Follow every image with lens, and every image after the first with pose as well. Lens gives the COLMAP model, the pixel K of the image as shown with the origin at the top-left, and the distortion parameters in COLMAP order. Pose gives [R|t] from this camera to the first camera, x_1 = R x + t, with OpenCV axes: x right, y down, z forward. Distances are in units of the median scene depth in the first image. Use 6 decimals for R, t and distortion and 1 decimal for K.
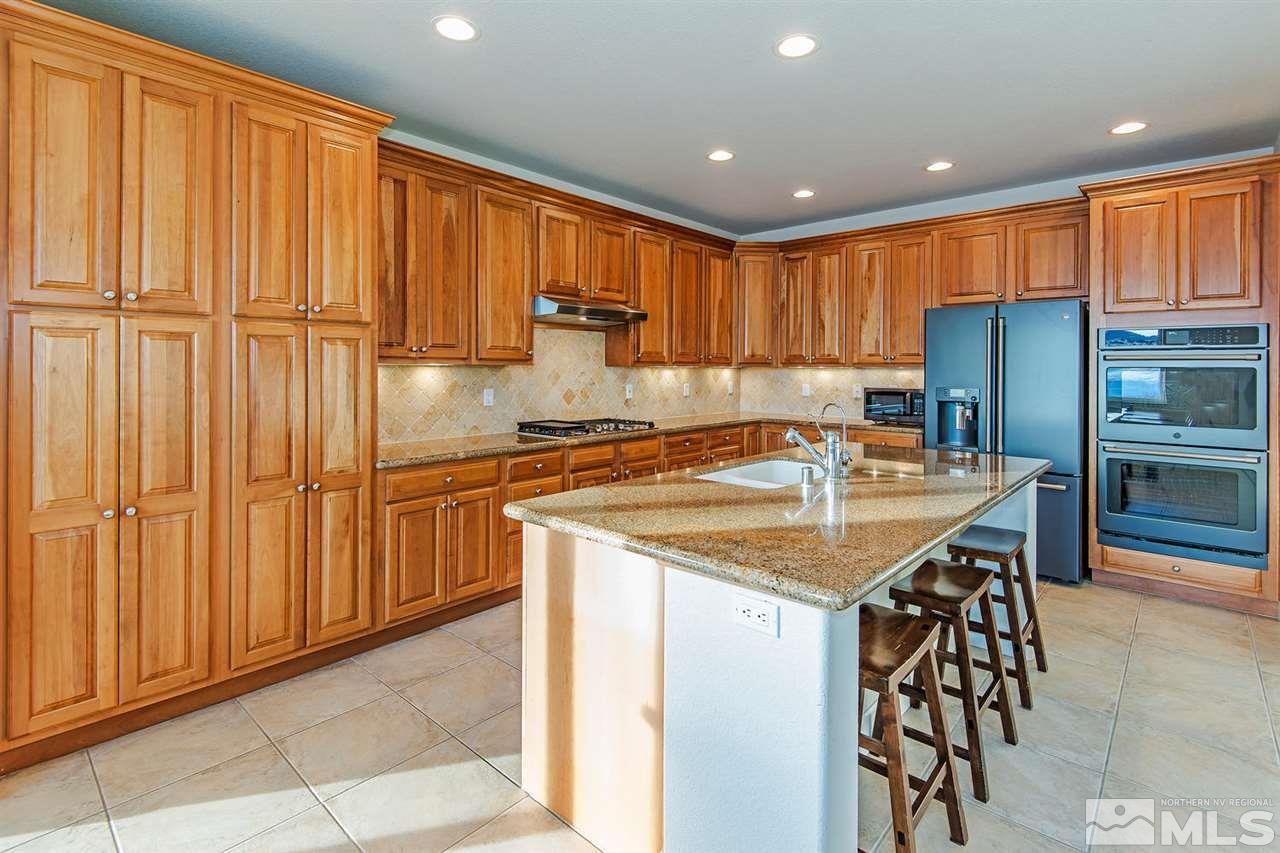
lens RADIAL K [[594.4, 0, 644.9], [0, 594.4, 366.0], [0, 0, 1]] dist [0.025534, -0.019424]
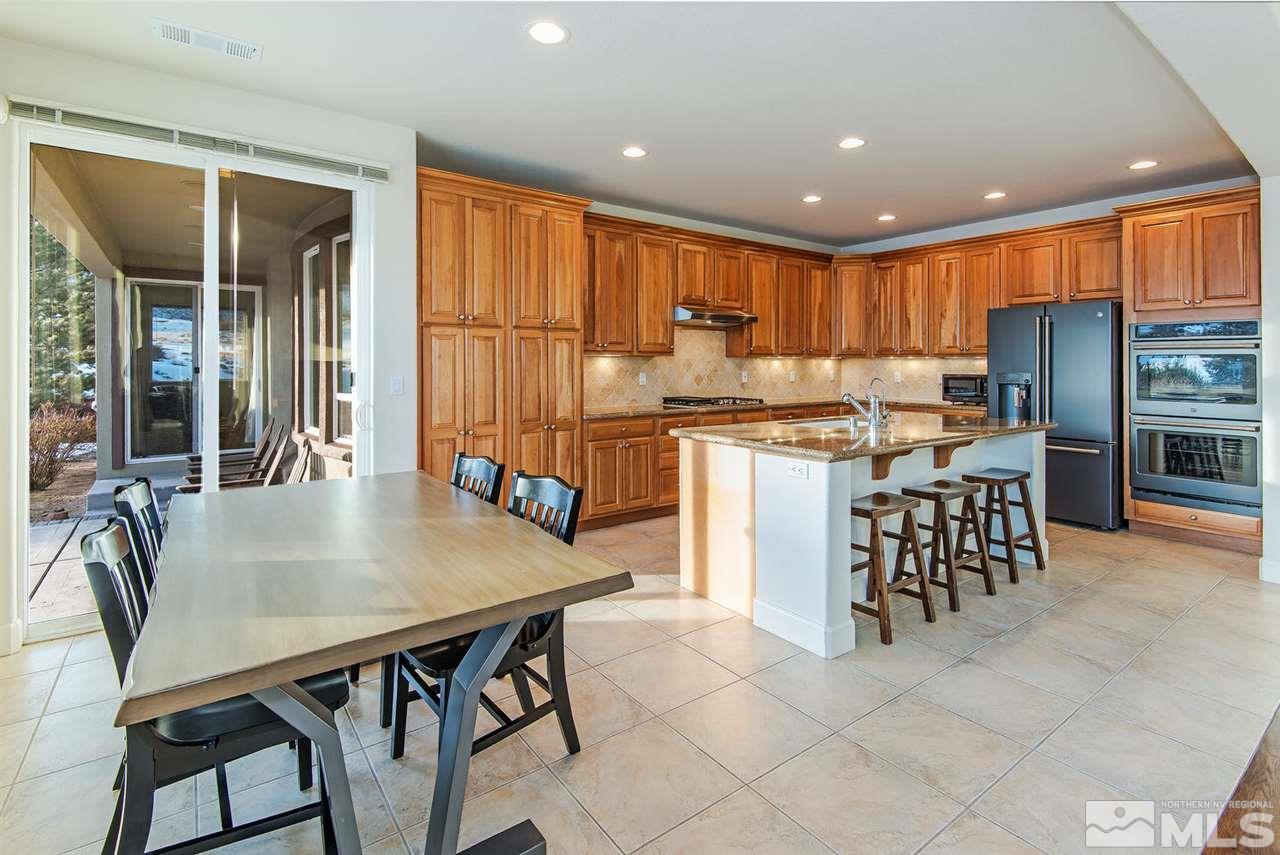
lens RADIAL K [[610.3, 0, 650.1], [0, 610.3, 359.5], [0, 0, 1]] dist [0.059393, -0.032483]
pose [[0.981681, -0.003855, -0.190493, 0.032731], [0.002998, 0.999984, -0.004782, 0.014153], [0.190508, 0.004124, 0.981677, -0.442016]]
